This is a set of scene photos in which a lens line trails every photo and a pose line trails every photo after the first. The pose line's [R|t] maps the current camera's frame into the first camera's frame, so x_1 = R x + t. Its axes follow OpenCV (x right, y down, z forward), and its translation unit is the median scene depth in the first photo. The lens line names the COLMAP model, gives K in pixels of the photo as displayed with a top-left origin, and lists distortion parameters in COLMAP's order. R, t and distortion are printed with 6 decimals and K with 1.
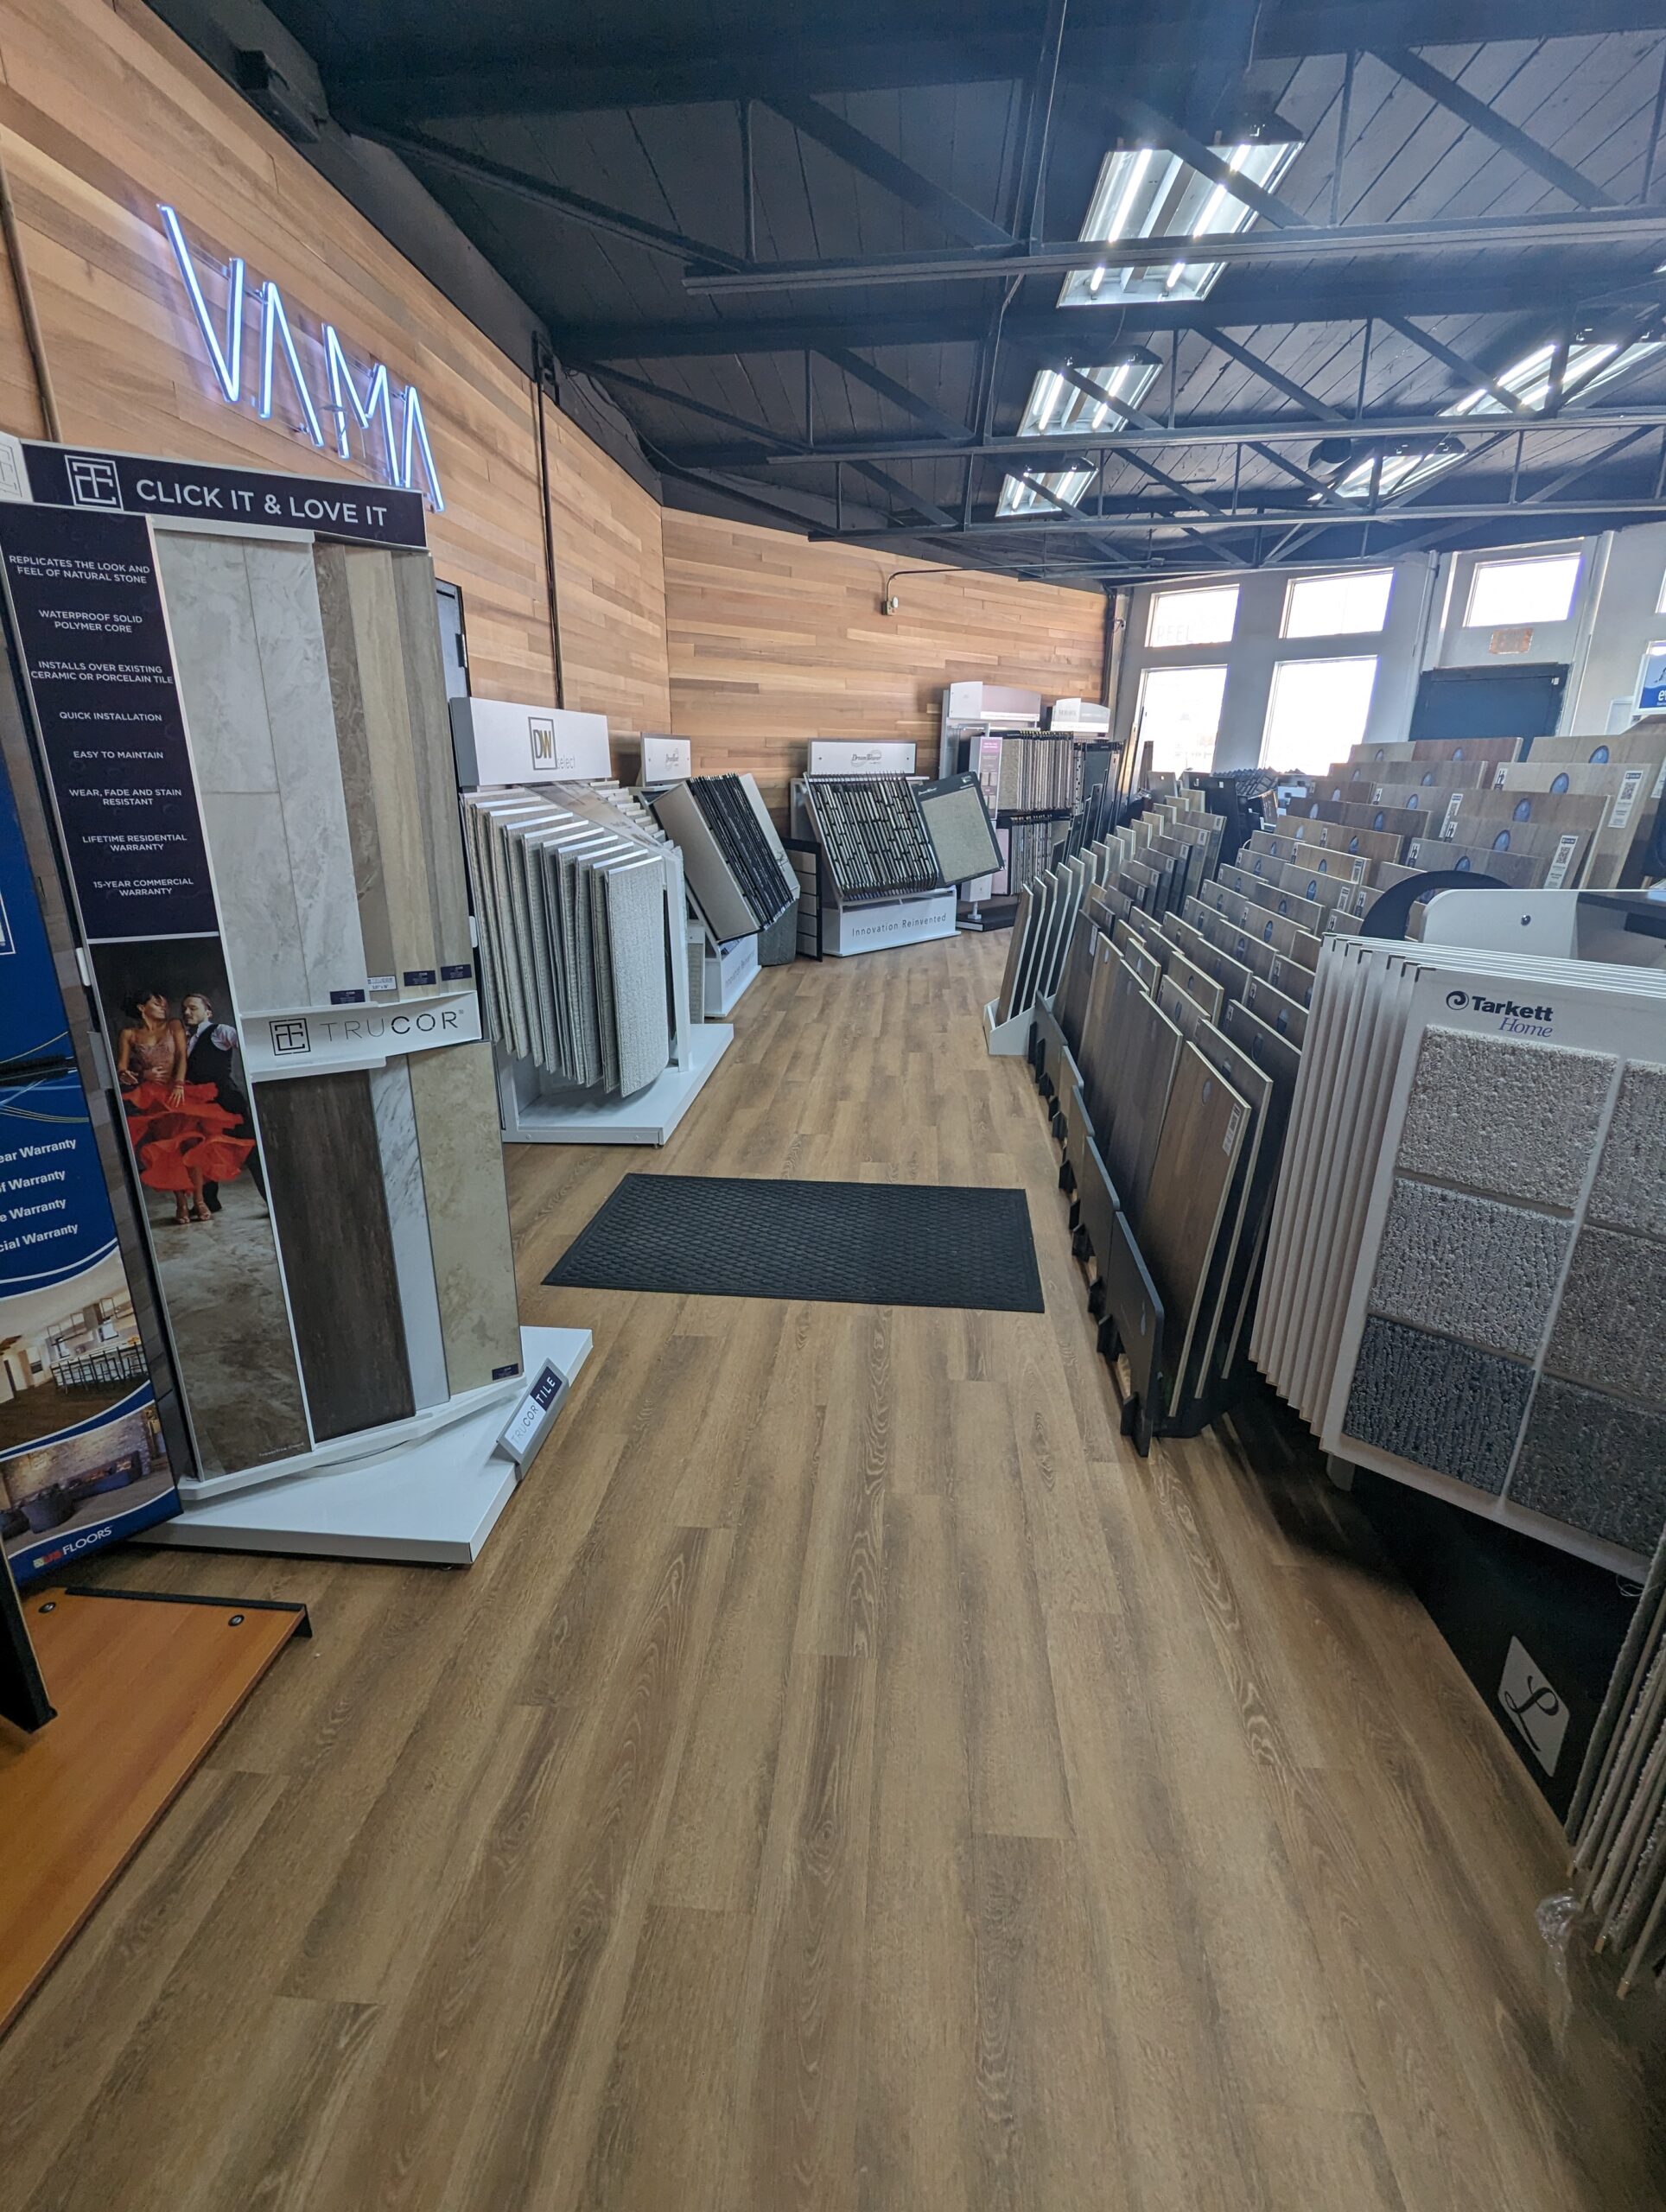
lens RADIAL K [[1009.3, 0, 825.6], [0, 1009.3, 1106.6], [0, 0, 1]] dist [-0.002302, 0.000397]
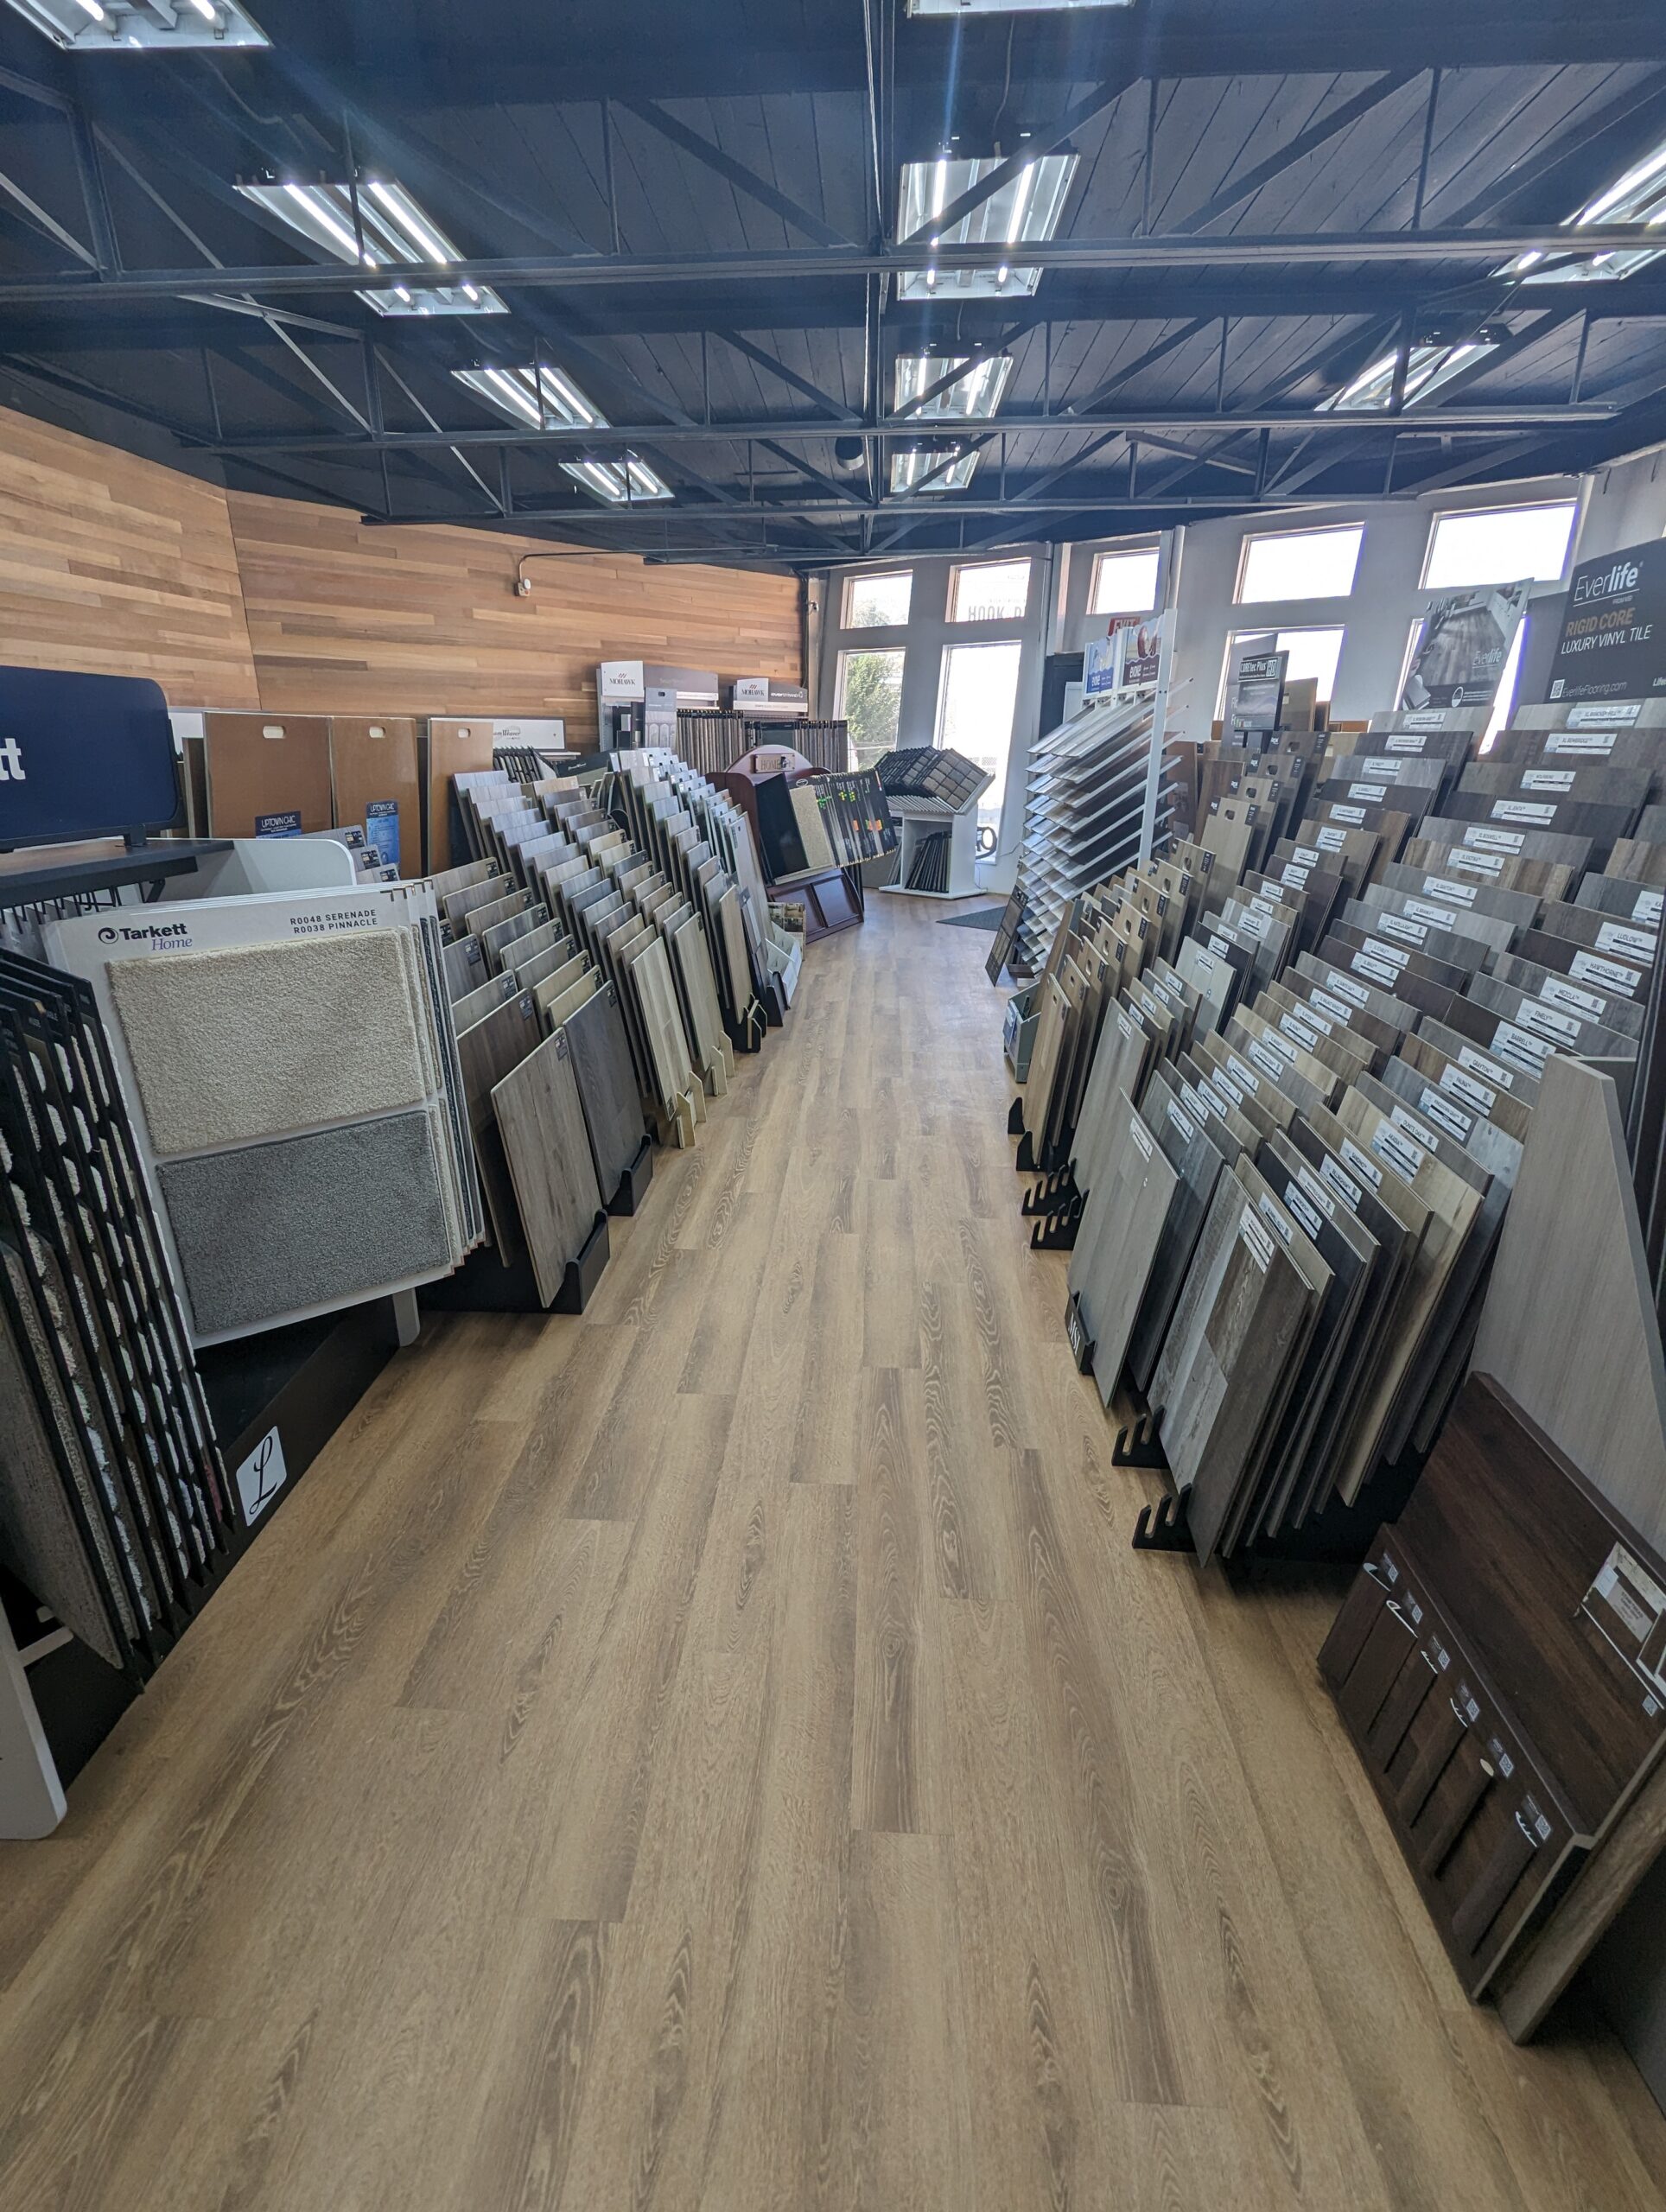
lens RADIAL K [[1009.3, 0, 821.4], [0, 1009.3, 1114.2], [0, 0, 1]] dist [-0.002302, 0.000397]
pose [[0.999072, -0.007946, 0.042340, 0.306115], [0.006882, 0.999658, 0.025215, 0.024474], [-0.042526, -0.024901, 0.998785, -0.067736]]
